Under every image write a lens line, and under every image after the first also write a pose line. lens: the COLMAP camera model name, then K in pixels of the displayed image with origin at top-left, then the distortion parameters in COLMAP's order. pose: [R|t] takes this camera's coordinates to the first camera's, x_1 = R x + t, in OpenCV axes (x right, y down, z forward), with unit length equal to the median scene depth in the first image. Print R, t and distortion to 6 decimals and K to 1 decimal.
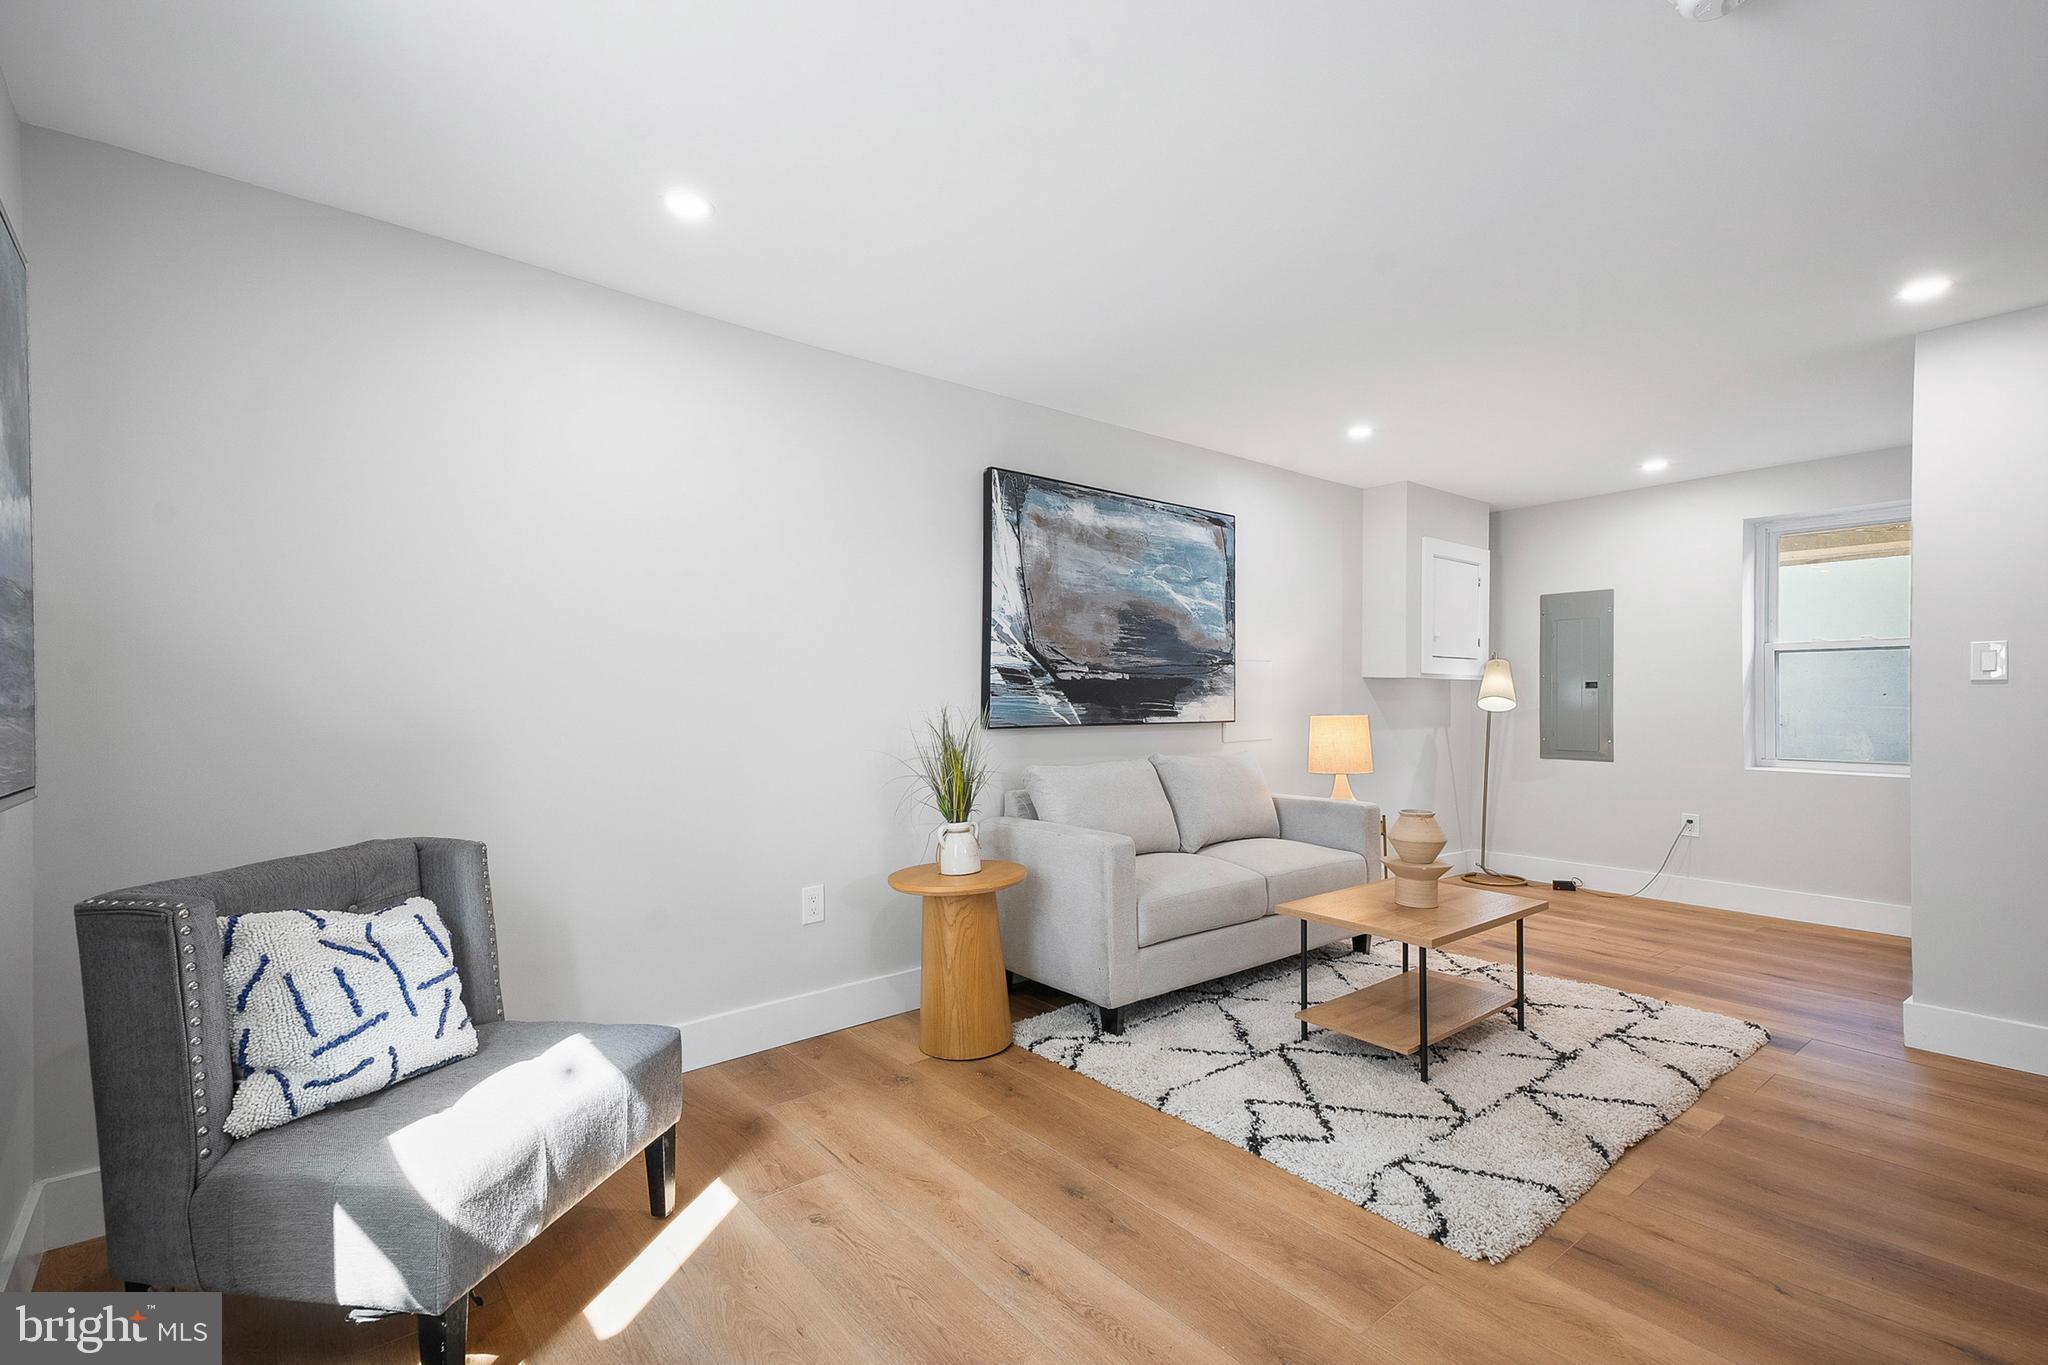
lens RADIAL K [[927.7, 0, 1027.7], [0, 927.7, 708.2], [0, 0, 1]] dist [0.045338, 0.000052]
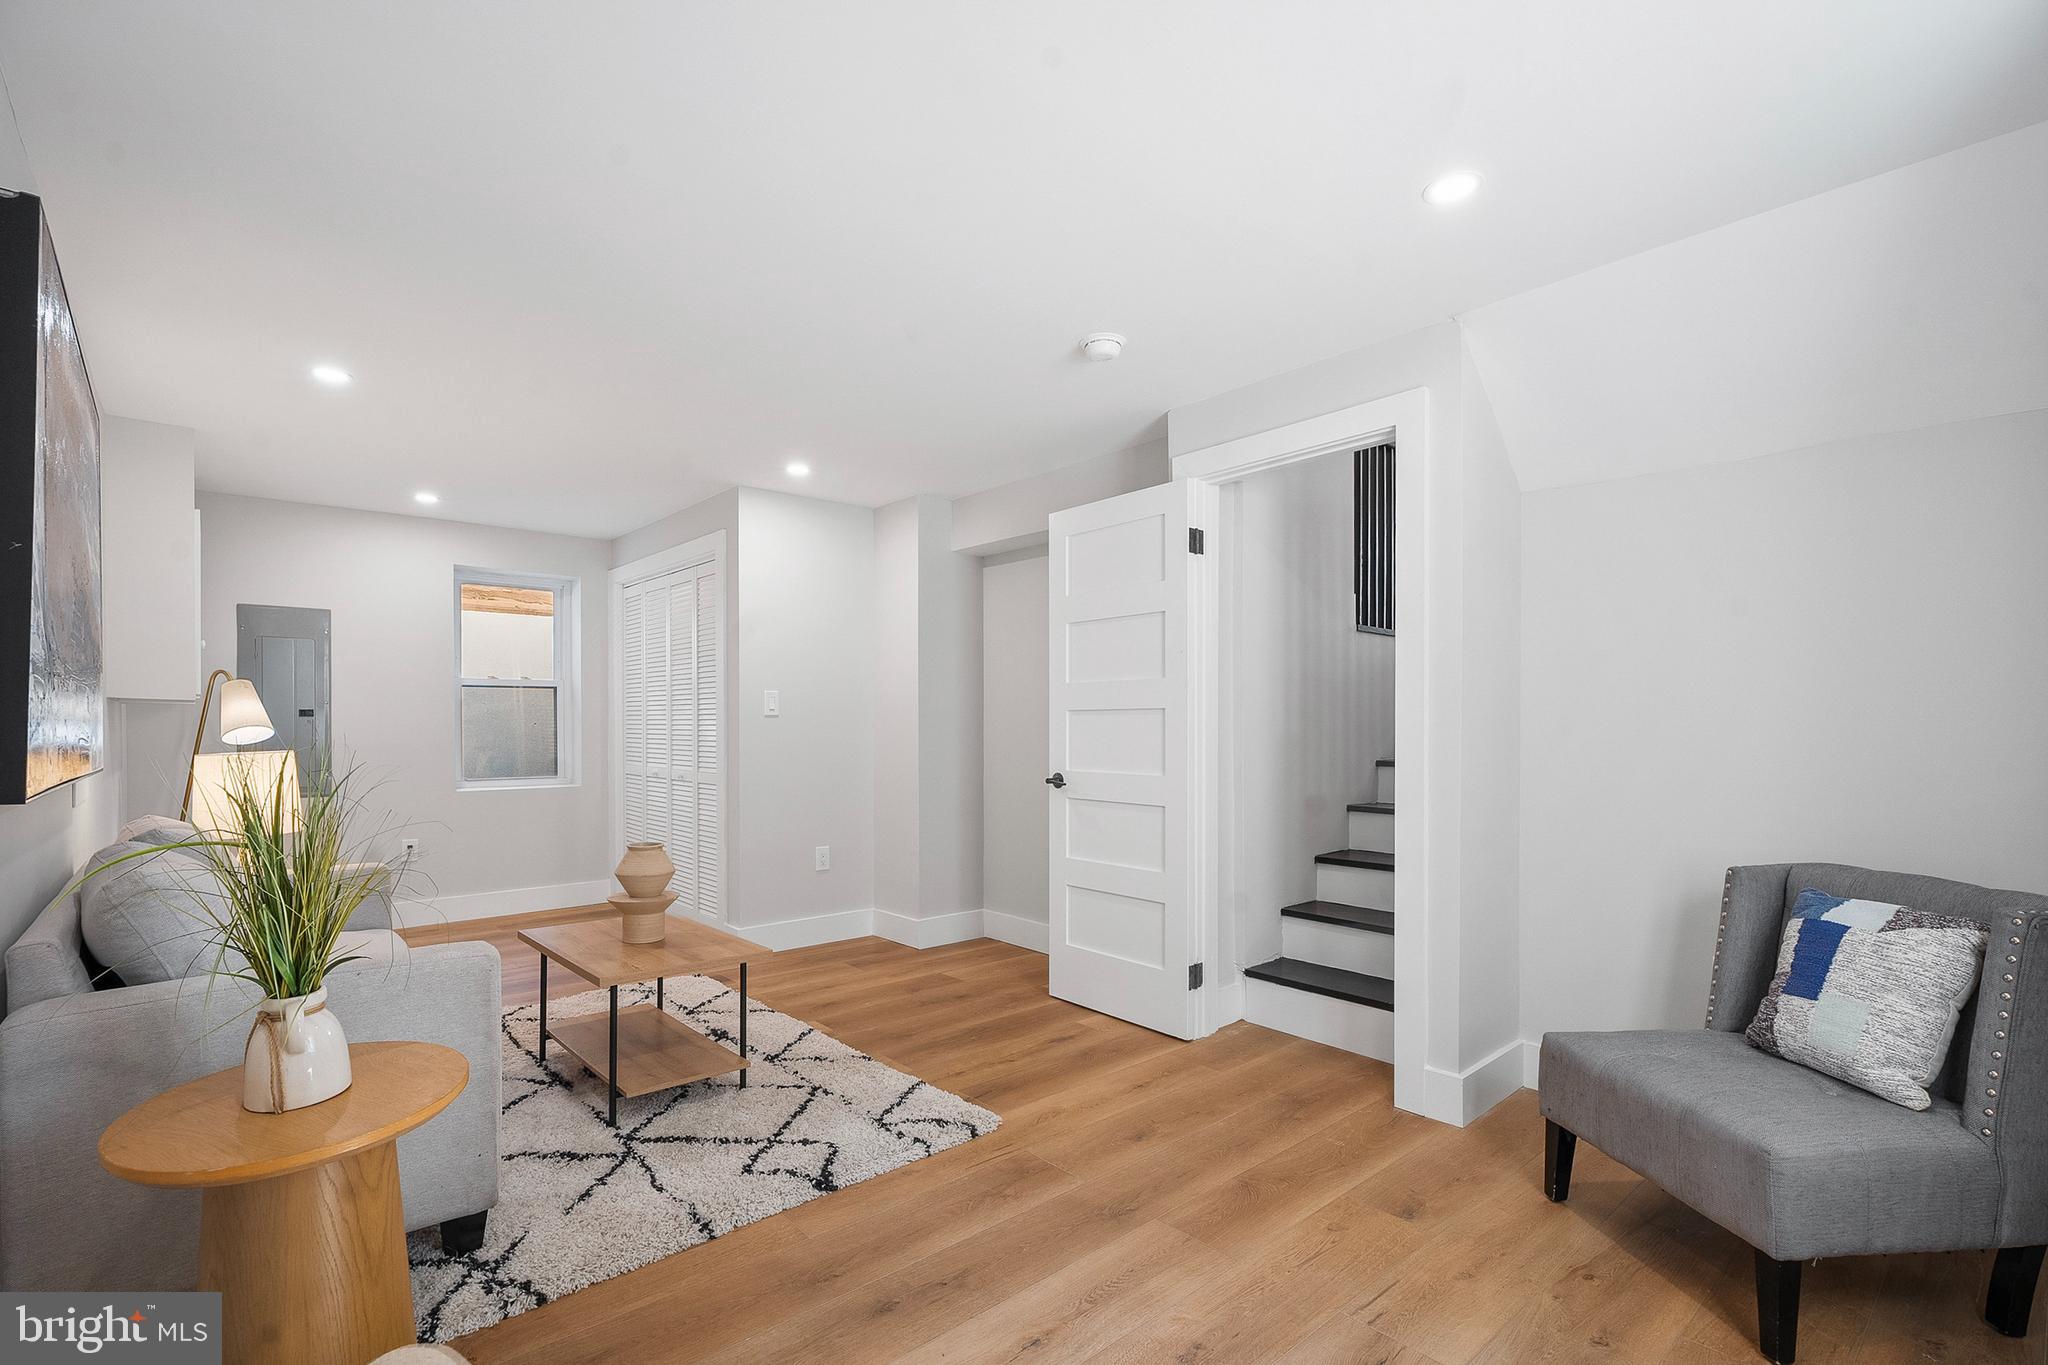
lens RADIAL K [[928.6, 0, 1024.7], [0, 928.6, 726.5], [0, 0, 1]] dist [-0.000328, -0.000272]
pose [[-0.045351, -0.005497, 0.998956, -0.628664], [0.013685, 0.999888, 0.006123, -0.014720], [-0.998877, 0.013949, -0.045271, 0.709622]]
